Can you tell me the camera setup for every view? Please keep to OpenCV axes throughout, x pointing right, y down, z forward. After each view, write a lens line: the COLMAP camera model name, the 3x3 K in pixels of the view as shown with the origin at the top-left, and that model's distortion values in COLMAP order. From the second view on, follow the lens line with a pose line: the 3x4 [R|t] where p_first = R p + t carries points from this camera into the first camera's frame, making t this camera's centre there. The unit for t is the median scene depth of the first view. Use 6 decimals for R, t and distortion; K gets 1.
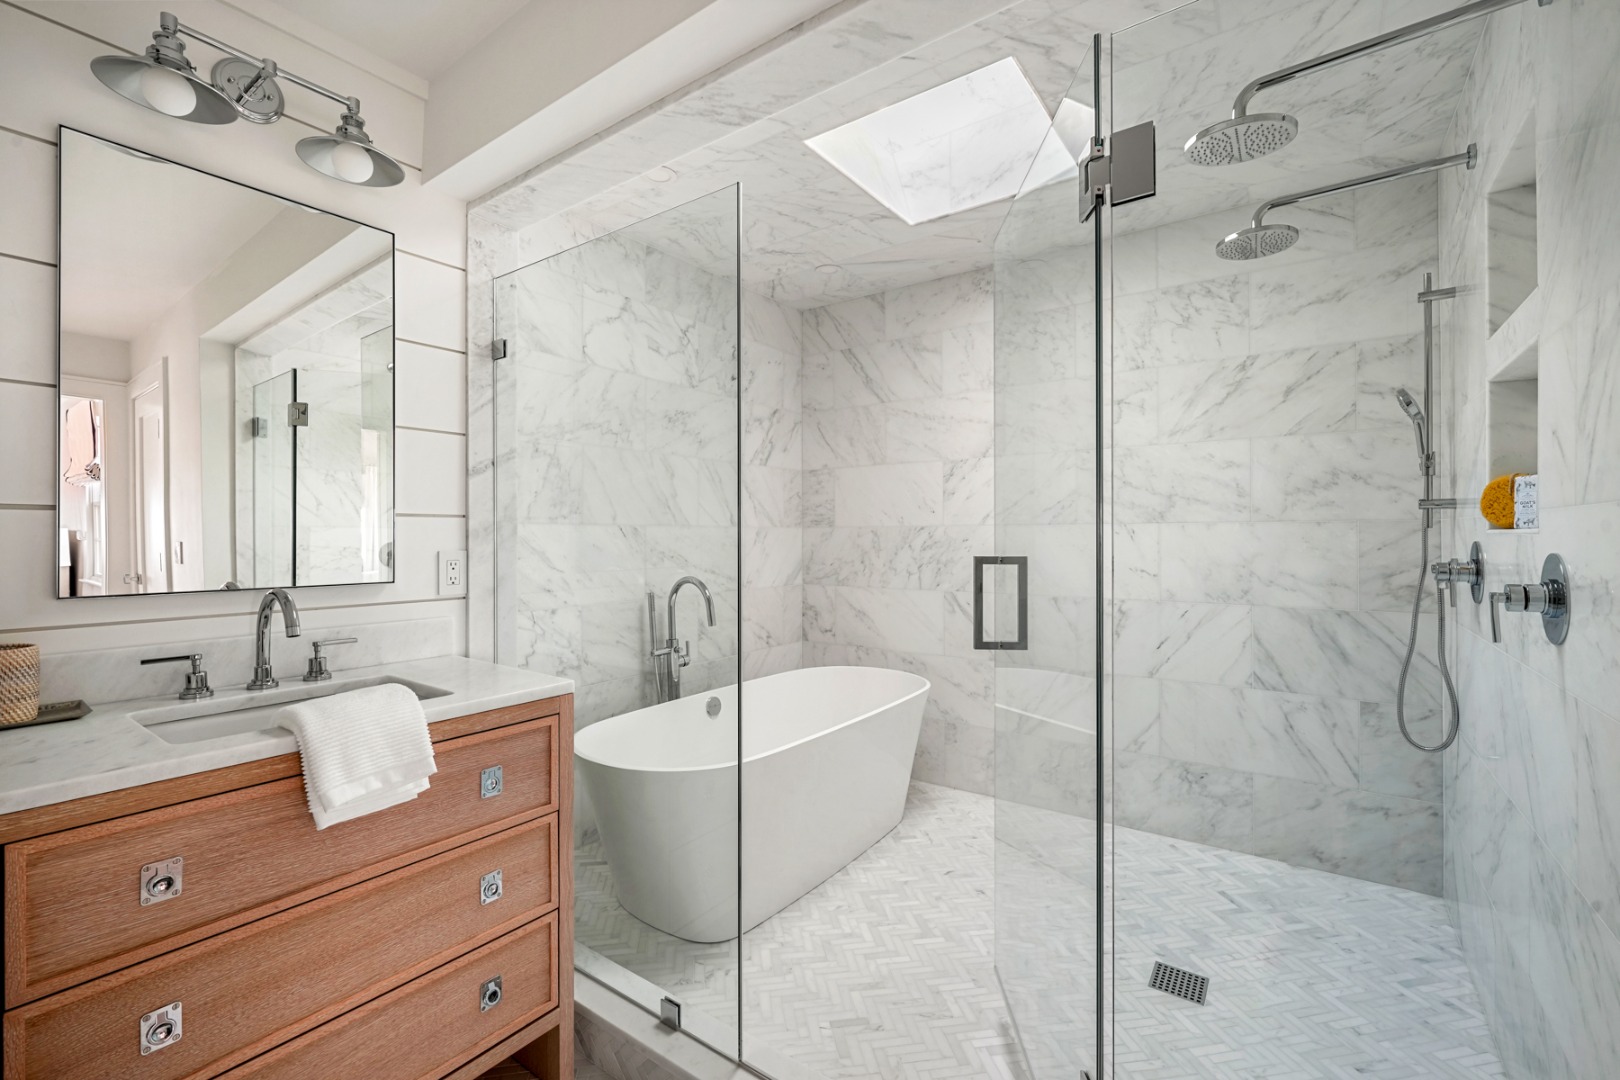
lens RADIAL K [[692.1, 0, 810.0], [0, 692.1, 540.0], [0, 0, 1]] dist [-0.000740, -0.000499]
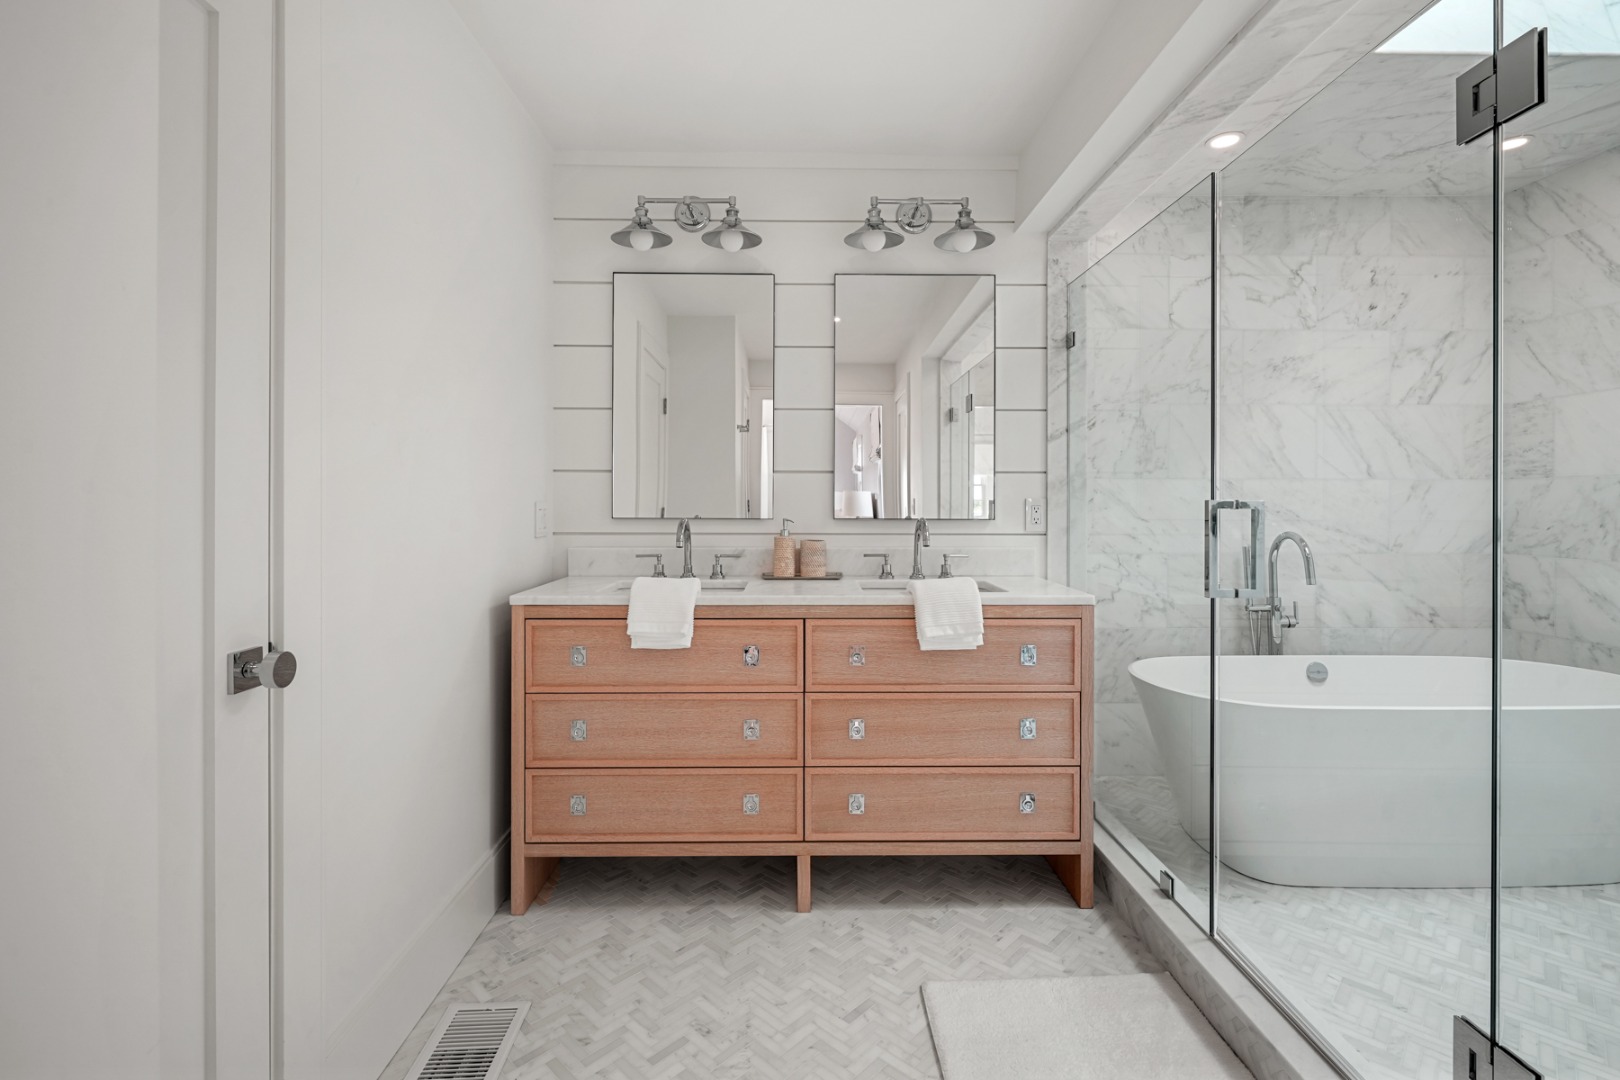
lens RADIAL K [[738.7, 0, 810.0], [0, 738.7, 540.0], [0, 0, 1]] dist [-0.000913, 0.000254]
pose [[0.603774, 0.043317, -0.795978, 0.299869], [-0.007498, 0.998787, 0.048666, 0.024669], [0.797120, -0.023415, 0.603366, -0.176761]]
